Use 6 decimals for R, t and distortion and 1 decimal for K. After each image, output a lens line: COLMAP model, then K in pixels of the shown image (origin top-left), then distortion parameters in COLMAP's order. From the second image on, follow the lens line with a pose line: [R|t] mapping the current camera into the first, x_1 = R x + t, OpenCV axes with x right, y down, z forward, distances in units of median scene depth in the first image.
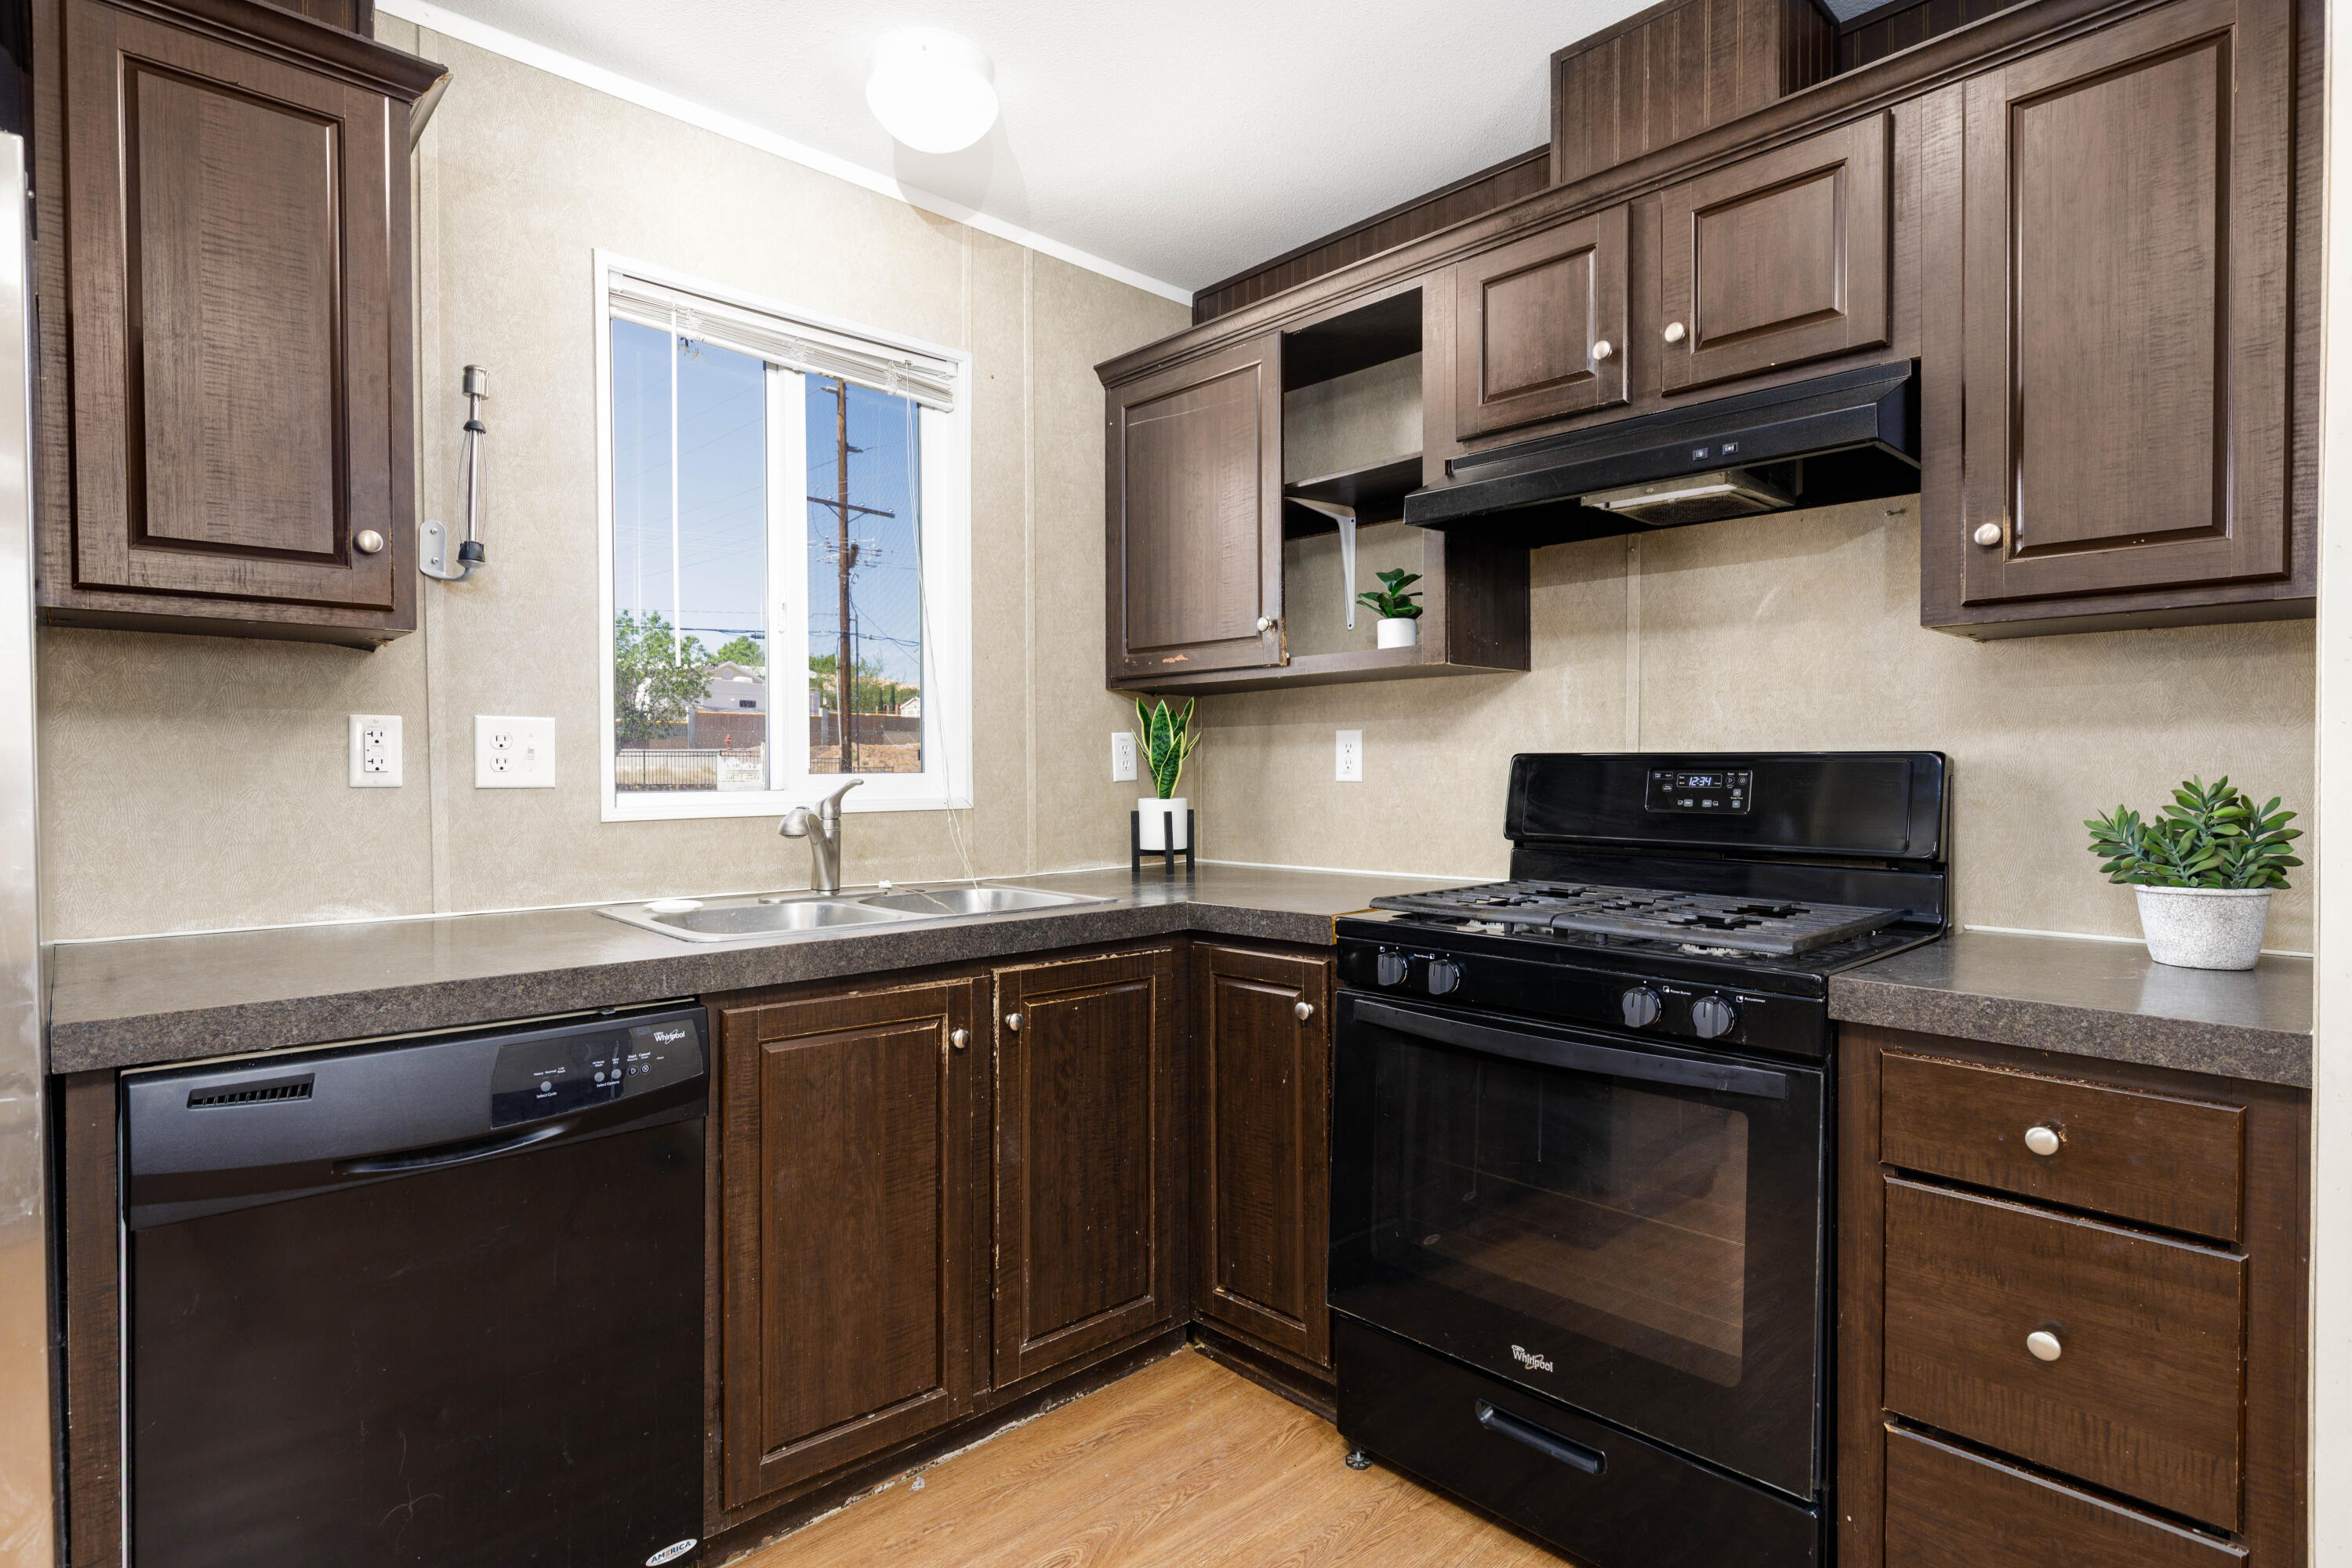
lens RADIAL K [[1182.3, 0, 1177.1], [0, 1182.3, 786.9], [0, 0, 1]] dist [-0.002419, 0.001590]
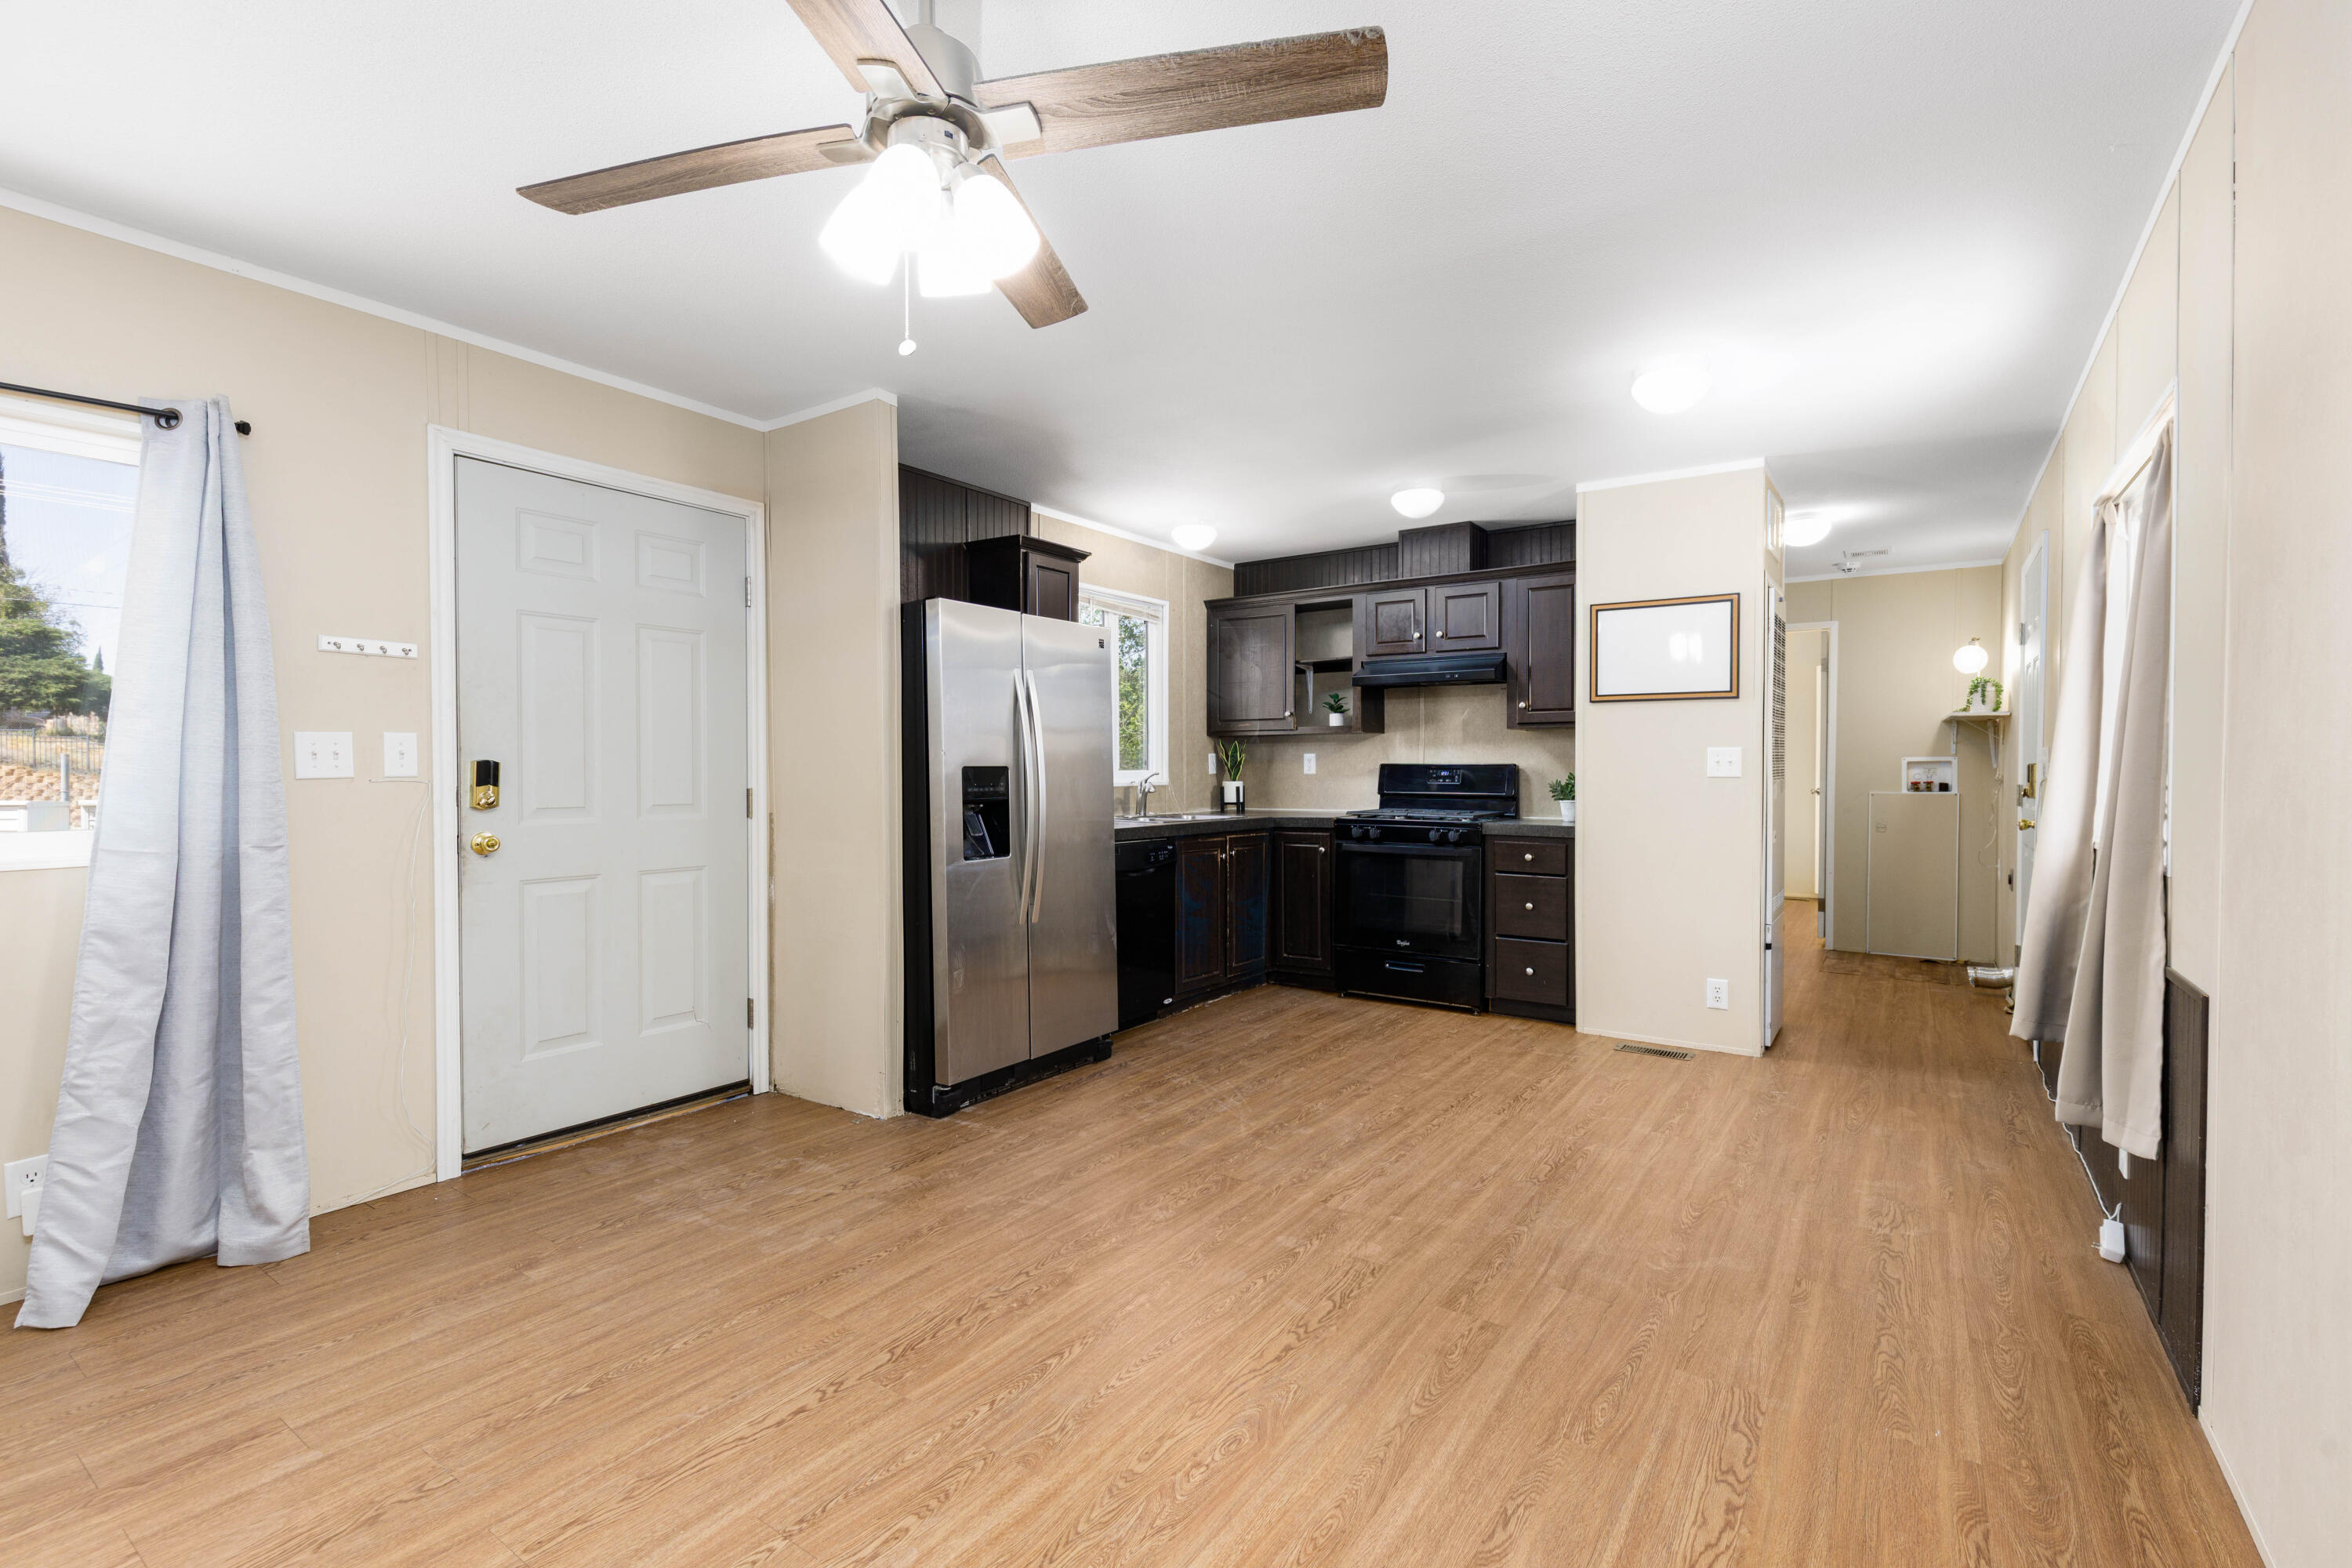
lens RADIAL K [[1048.5, 0, 1171.6], [0, 1048.5, 779.9], [0, 0, 1]] dist [0.008693, -0.000776]
pose [[0.979662, -0.000724, 0.200653, -0.771881], [0.001866, 0.999983, -0.005504, 0.025363], [-0.200646, 0.005766, 0.979647, -1.471021]]
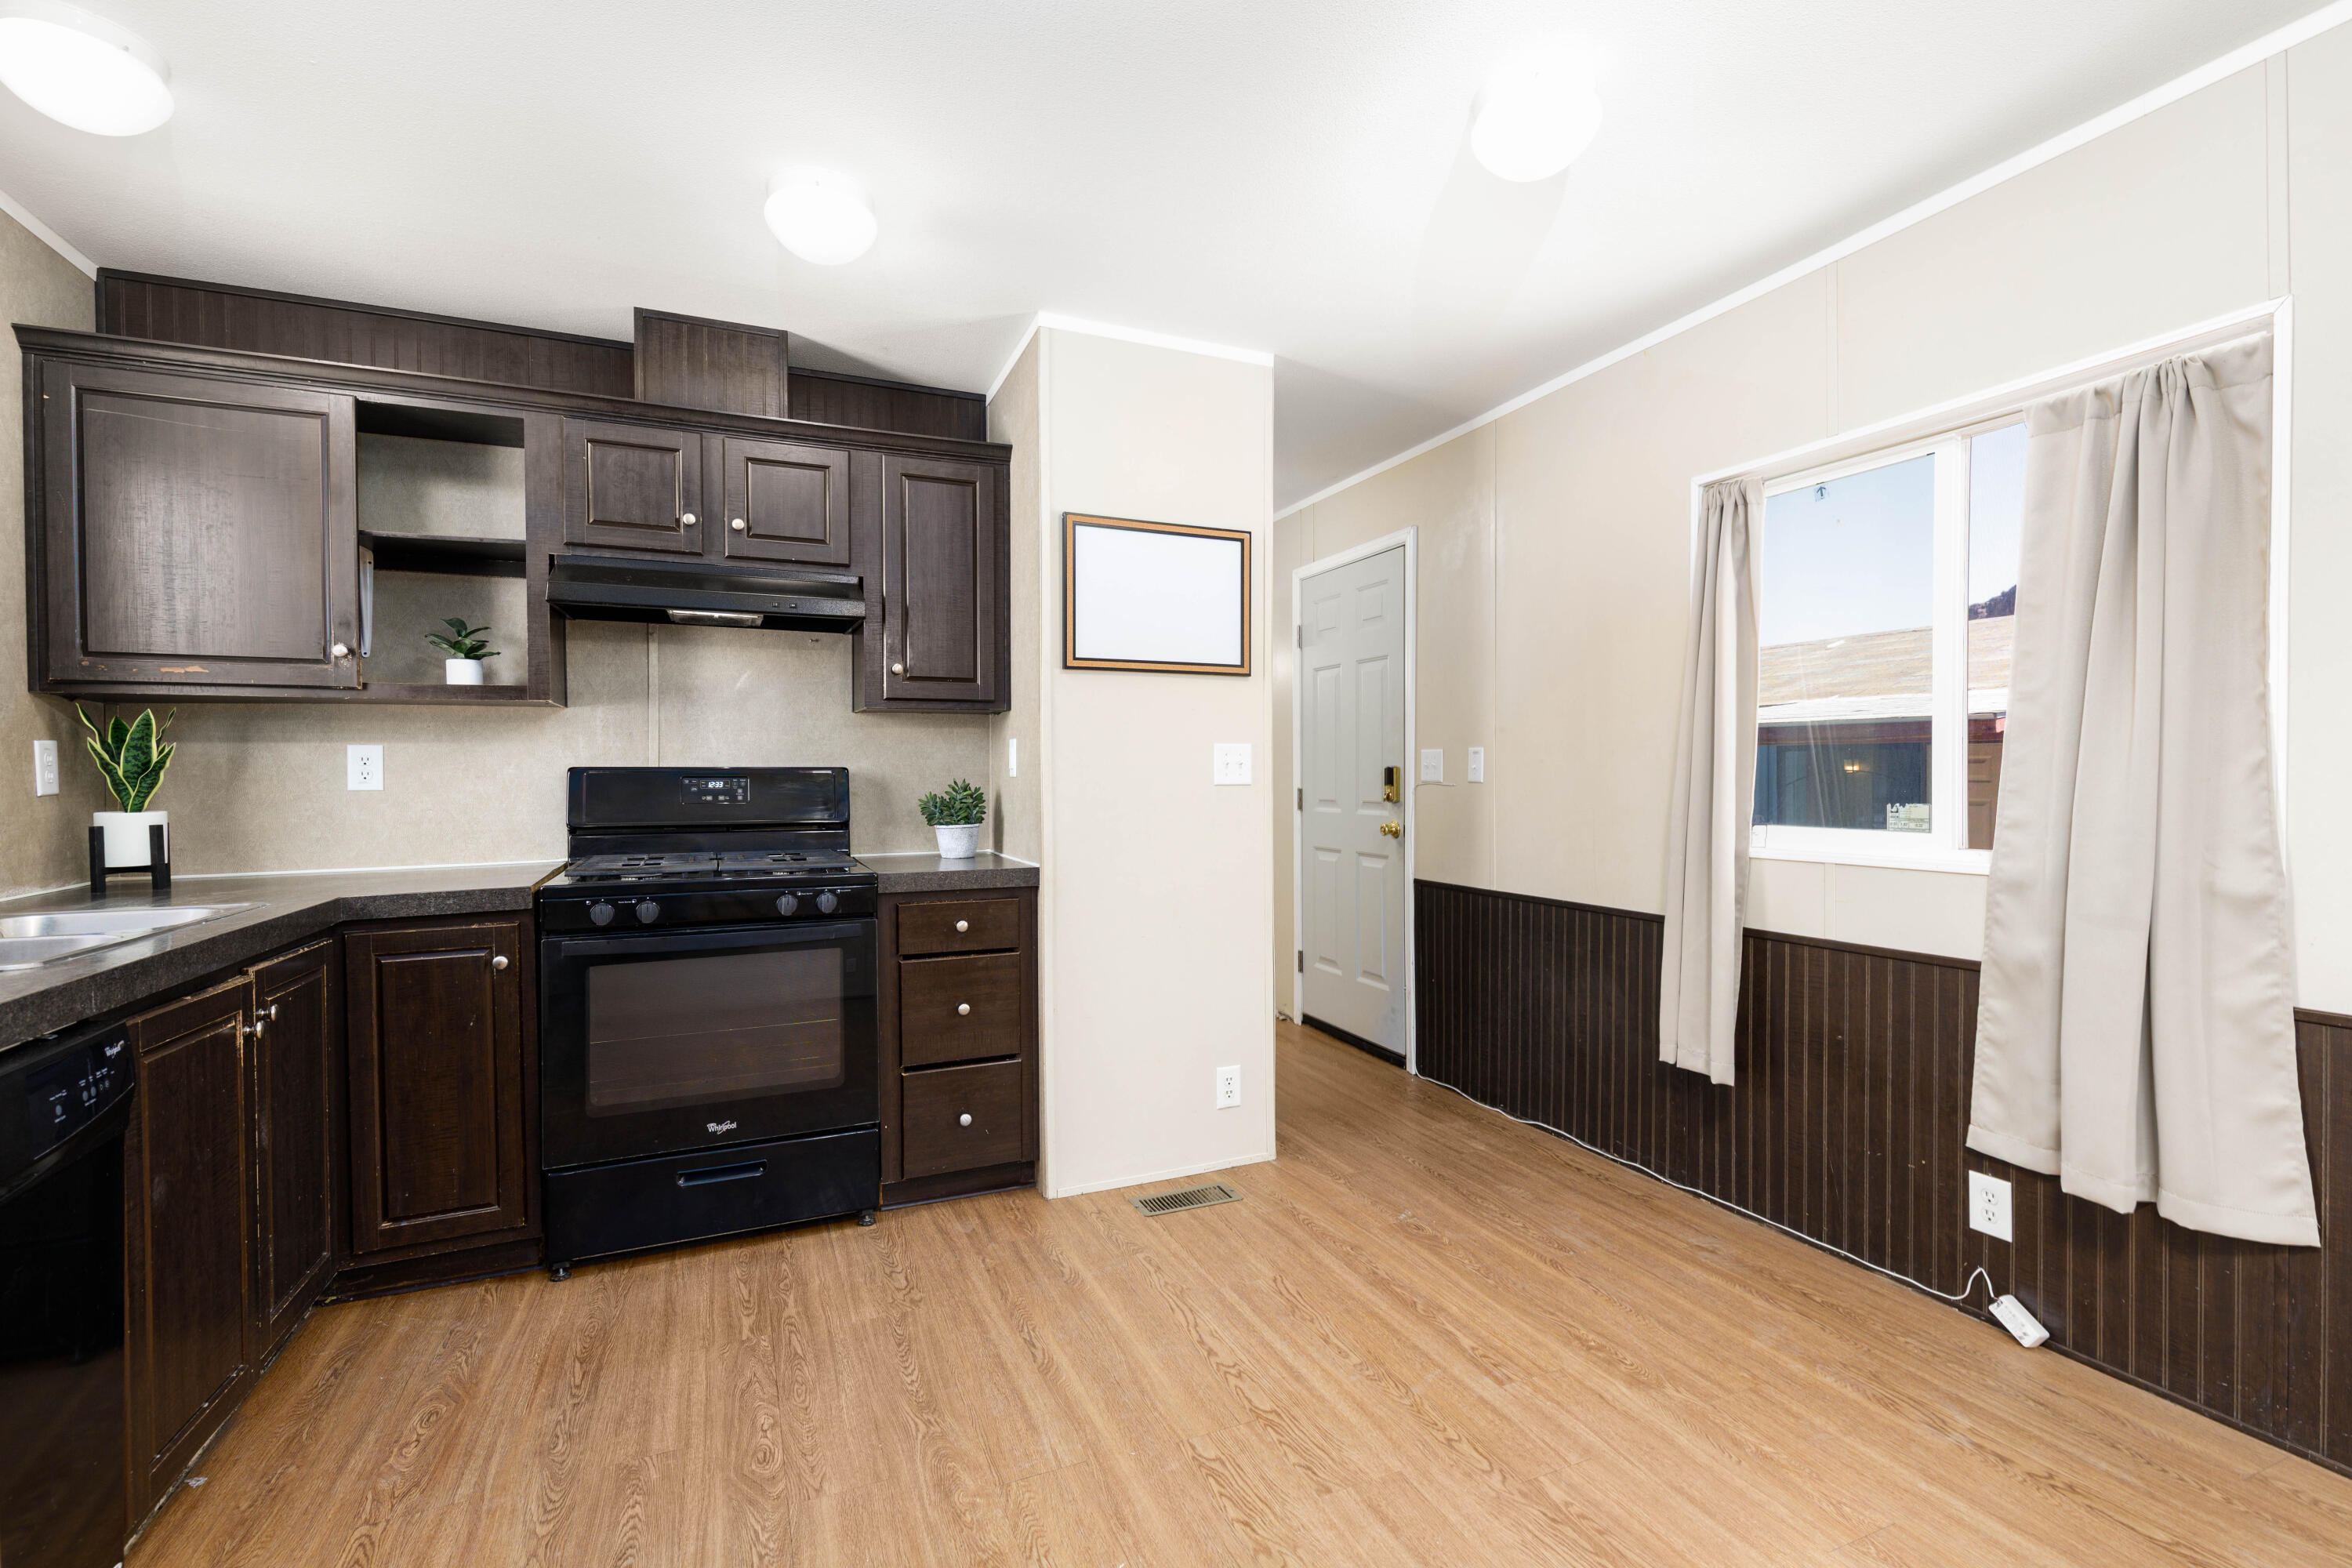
lens RADIAL K [[1048.5, 0, 1182.3], [0, 1048.5, 788.1], [0, 0, 1]] dist [0.008693, -0.000776]
pose [[0.338653, -0.014514, 0.940800, -0.715421], [0.020915, 0.999750, 0.007895, 0.001943], [-0.940679, 0.017003, 0.338872, -0.110740]]
